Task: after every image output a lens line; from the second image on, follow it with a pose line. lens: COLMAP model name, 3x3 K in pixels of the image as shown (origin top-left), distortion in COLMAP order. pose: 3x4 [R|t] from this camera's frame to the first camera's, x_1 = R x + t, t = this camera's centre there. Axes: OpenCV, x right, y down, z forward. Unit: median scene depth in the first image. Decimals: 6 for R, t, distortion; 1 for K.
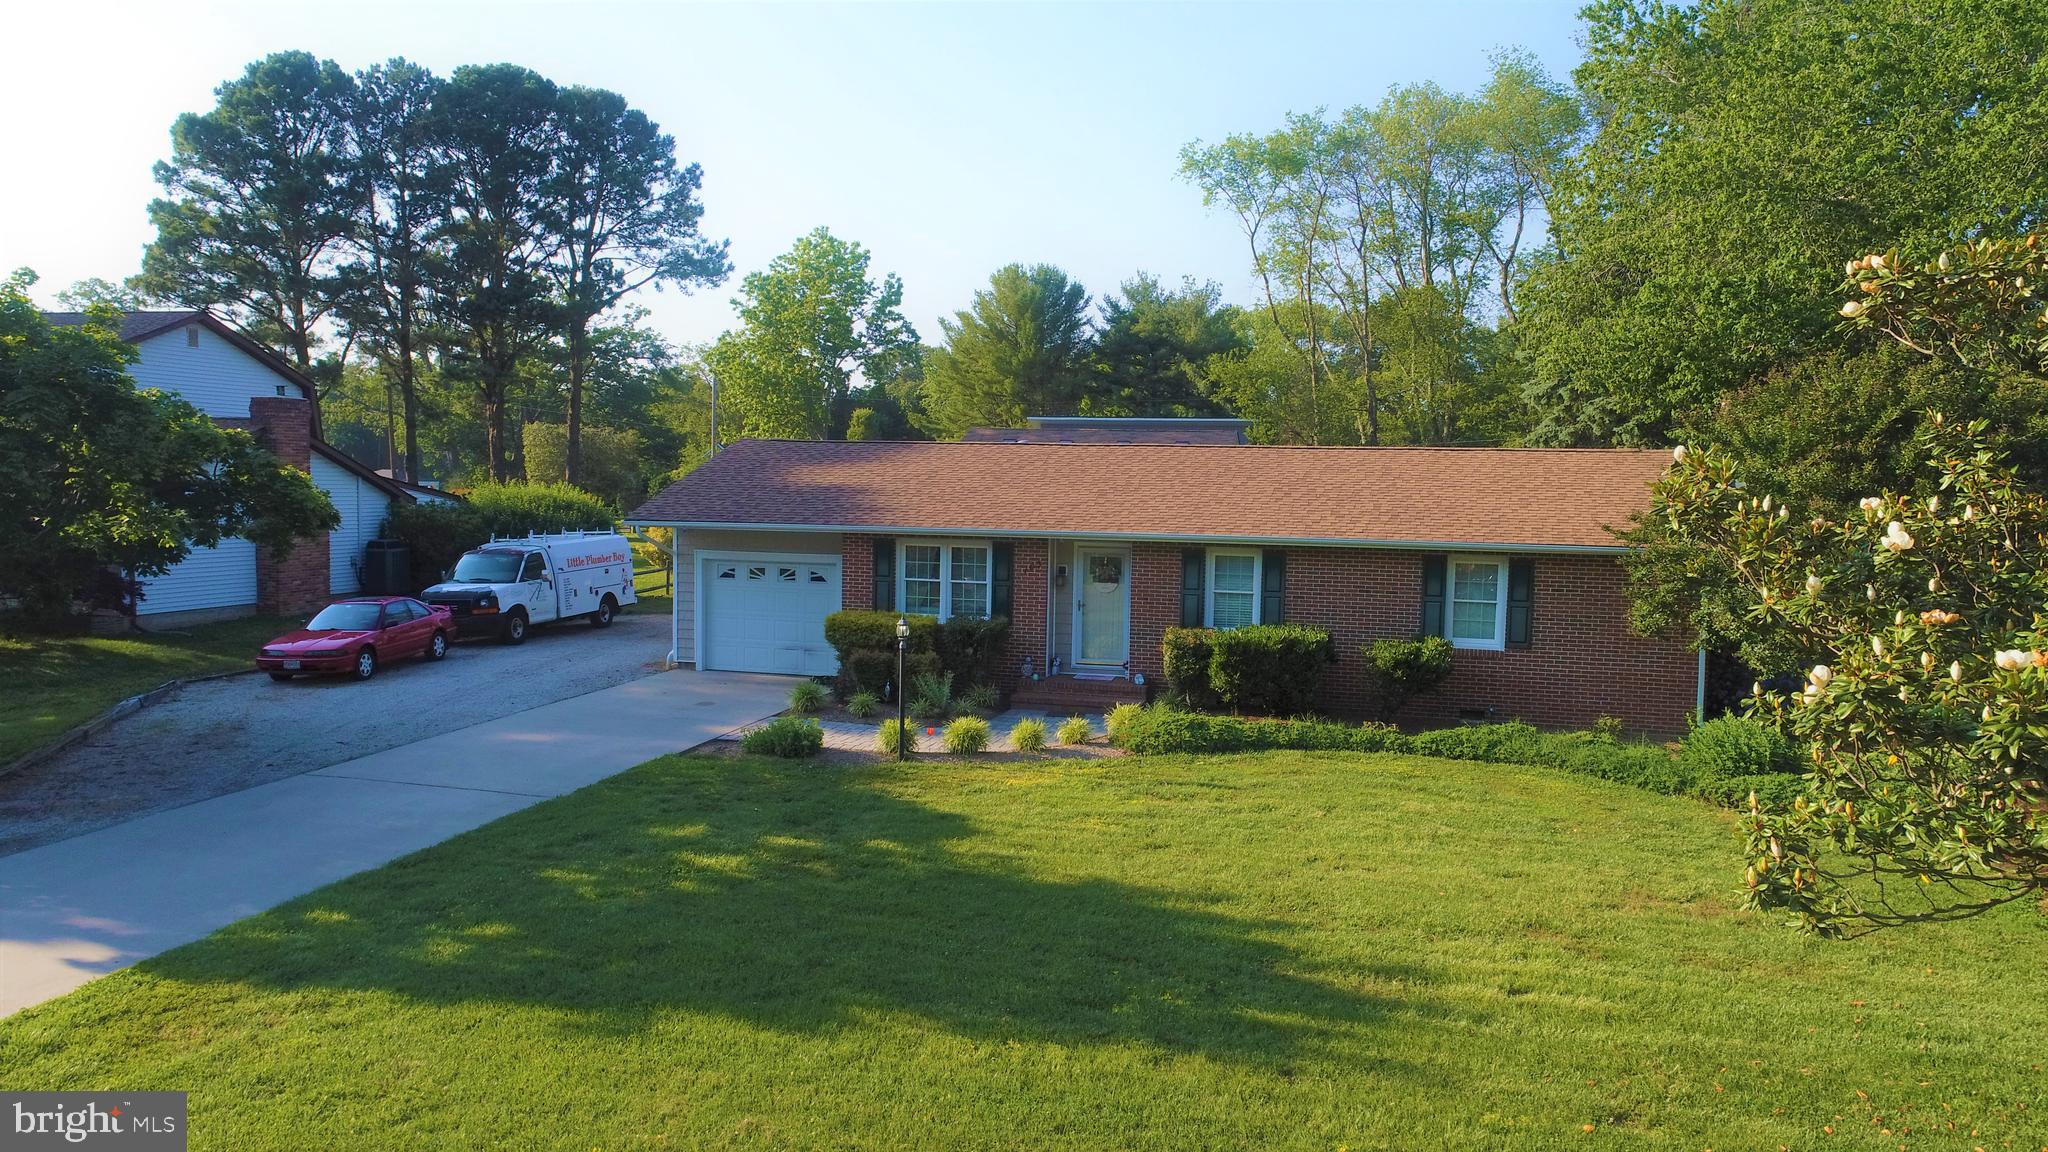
lens RADIAL K [[1380.2, 0, 1028.4], [0, 1380.2, 578.8], [0, 0, 1]] dist [0.000660, 0.004763]
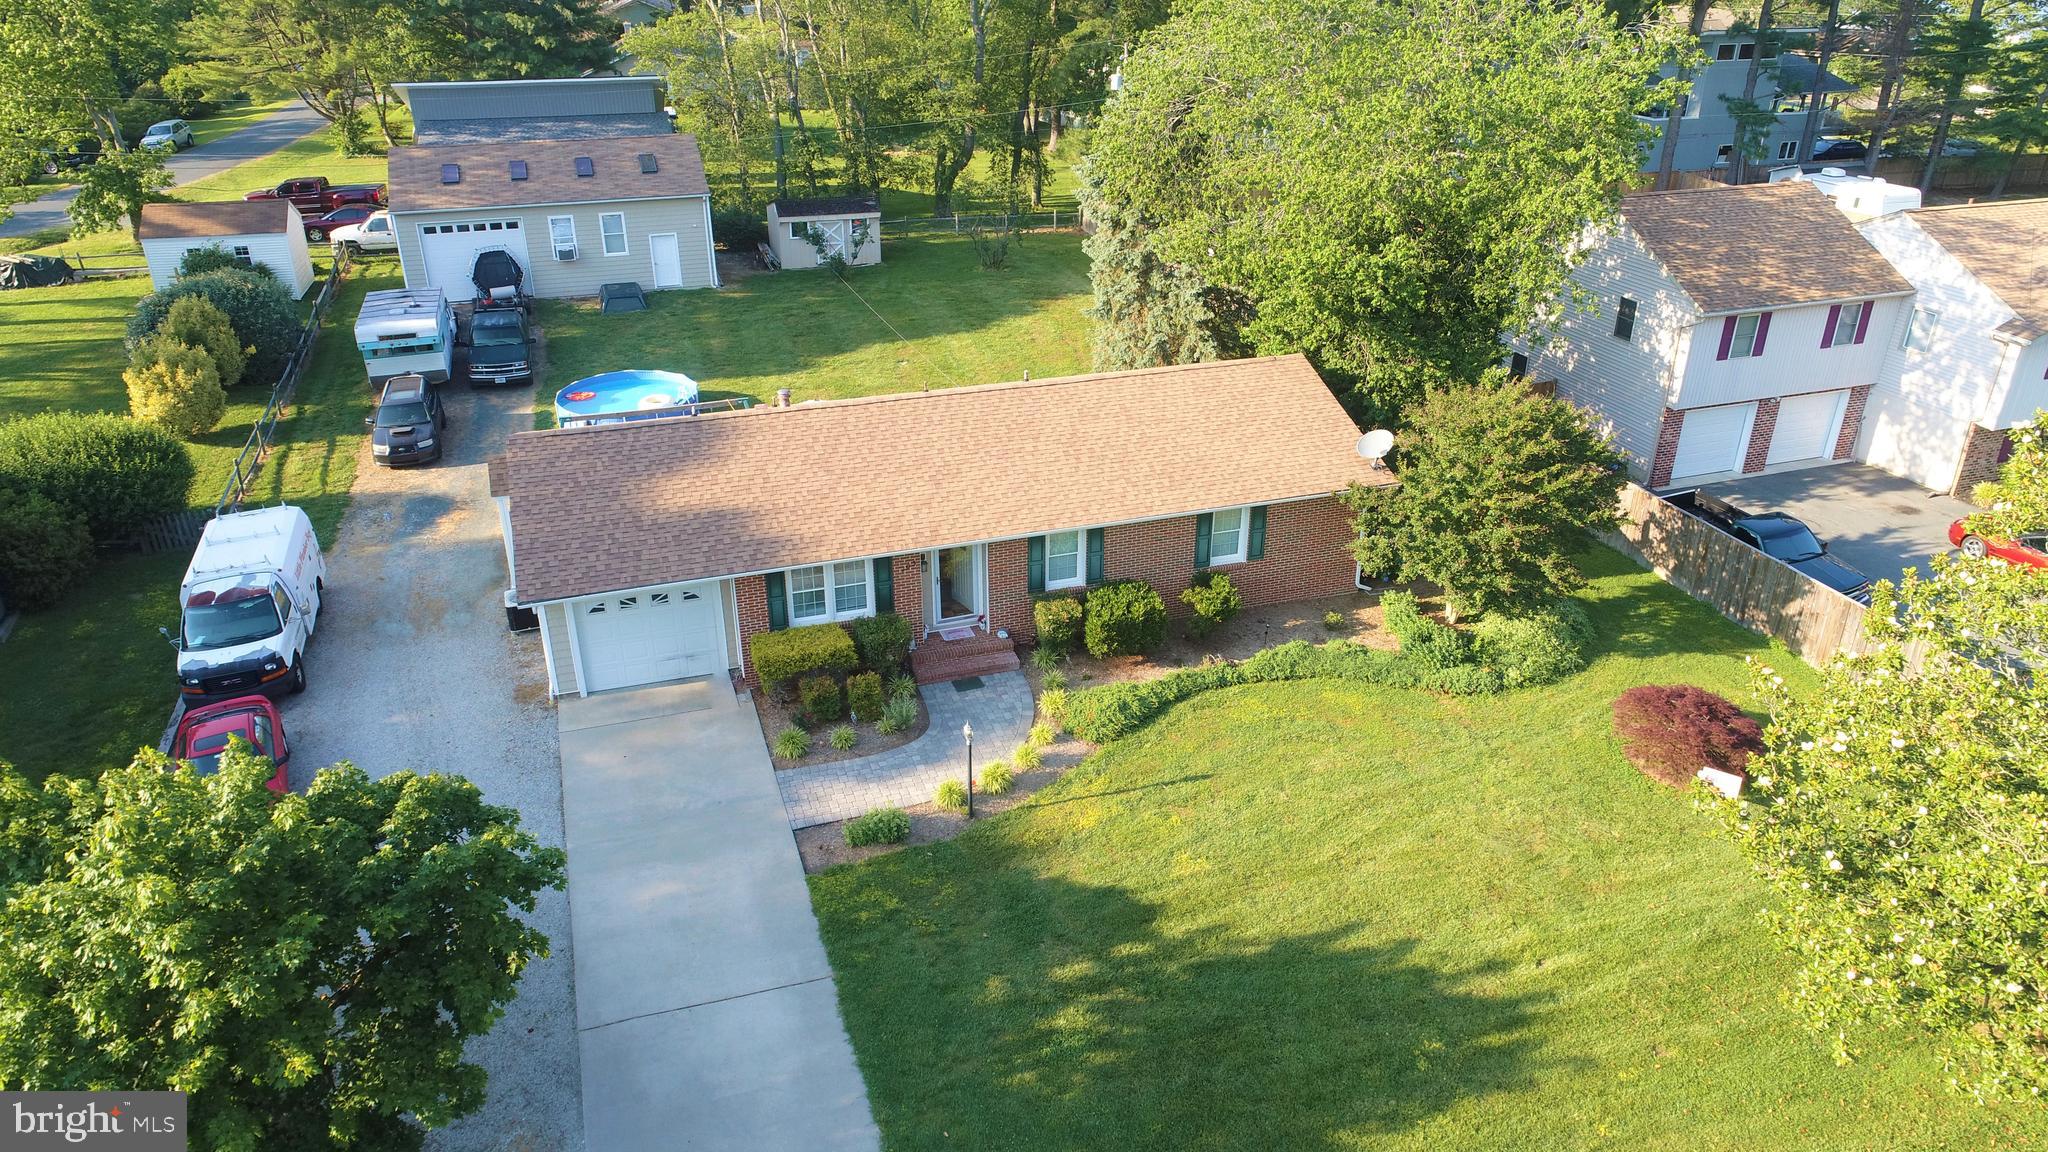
lens RADIAL K [[1380.2, 0, 1028.4], [0, 1380.2, 578.8], [0, 0, 1]] dist [0.000660, 0.004763]
pose [[0.841398, -0.255112, 0.476411, -0.468339], [0.055828, 0.917879, 0.392914, -0.449745], [-0.537525, -0.304000, 0.786543, 0.003564]]
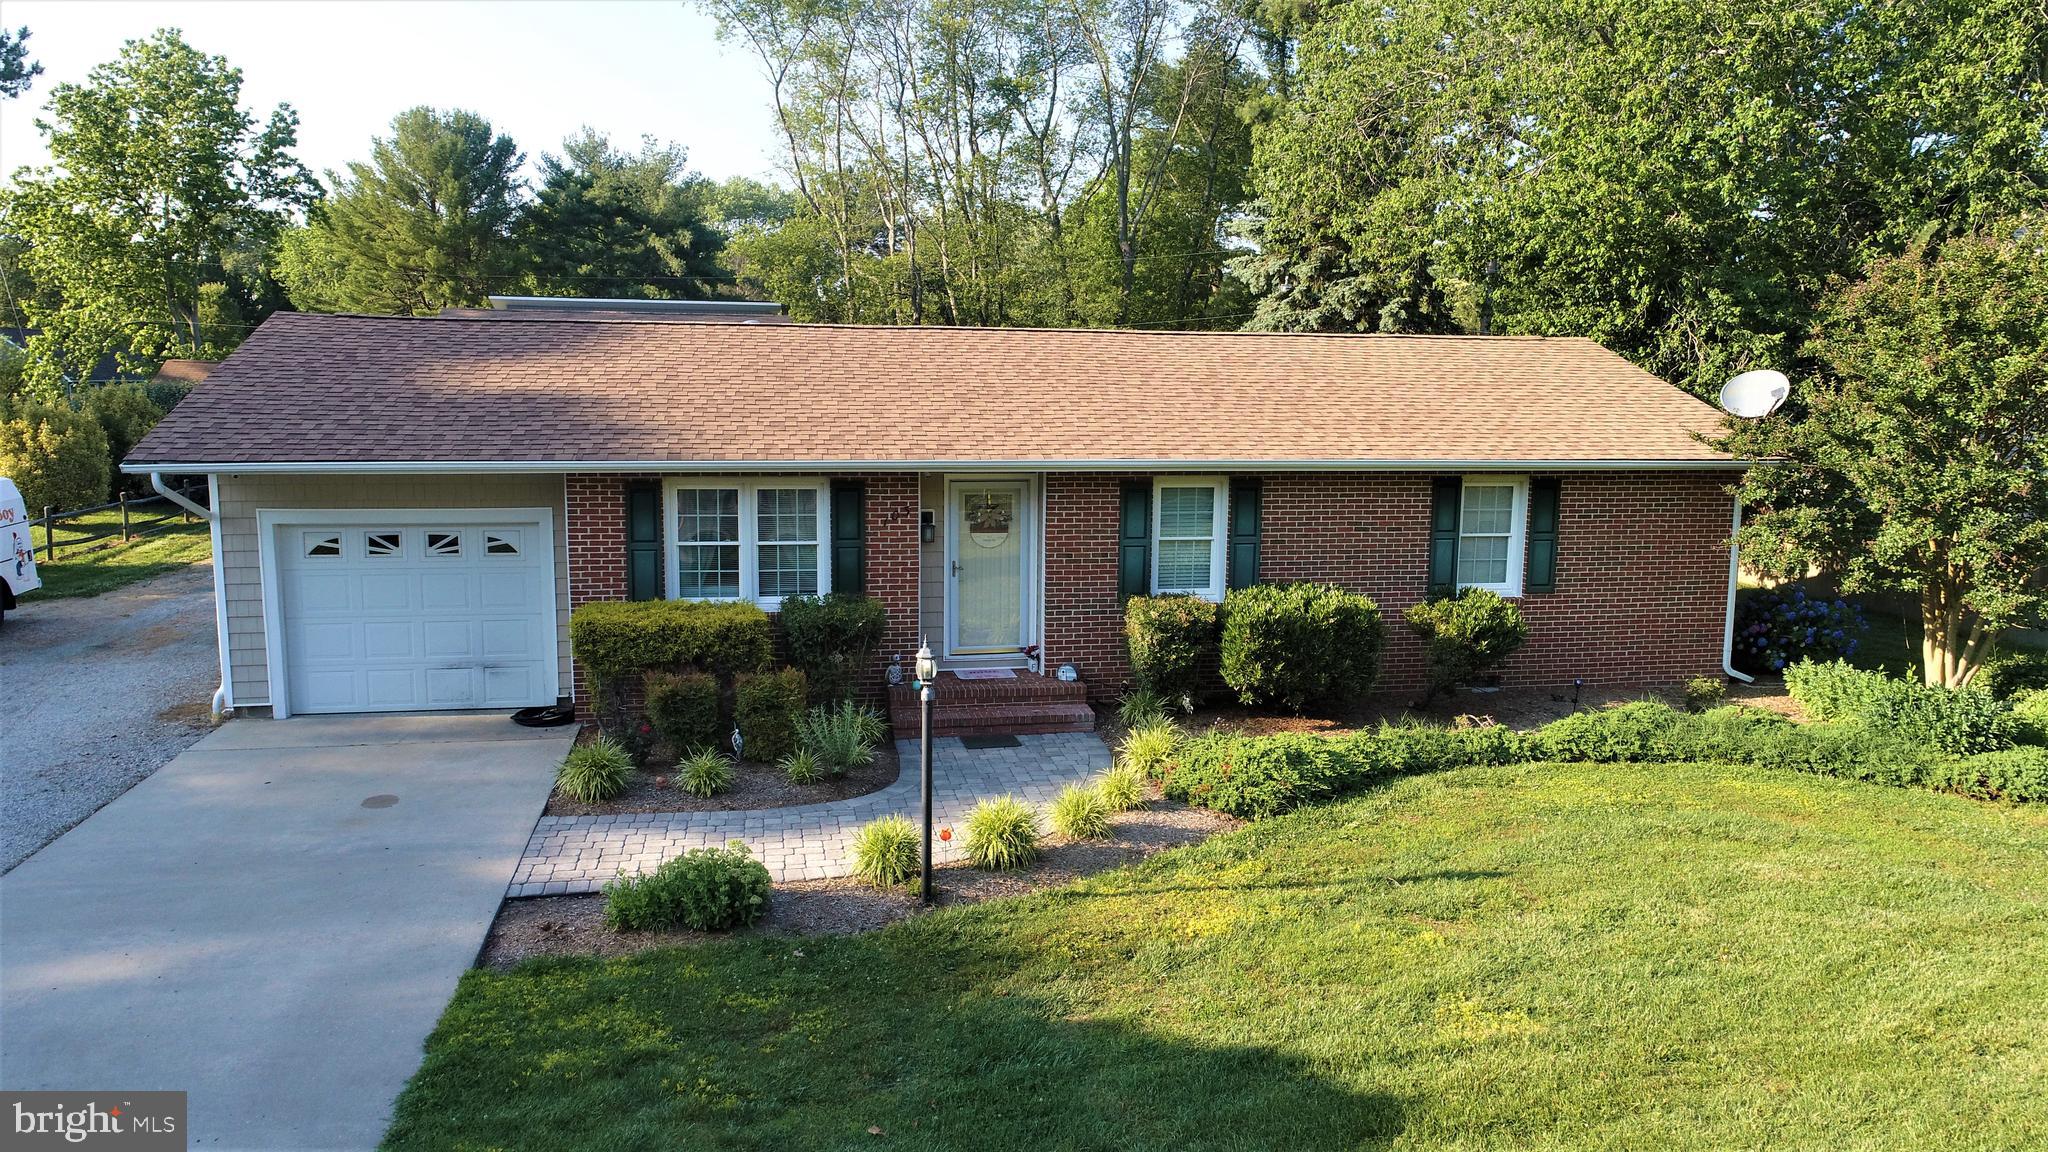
lens RADIAL K [[1380.2, 0, 1028.4], [0, 1380.2, 578.8], [0, 0, 1]] dist [0.000660, 0.004763]
pose [[0.901967, -0.070201, 0.426060, -0.213782], [0.036832, 0.995608, 0.086073, -0.031735], [-0.430231, -0.061942, 0.900591, 0.377943]]
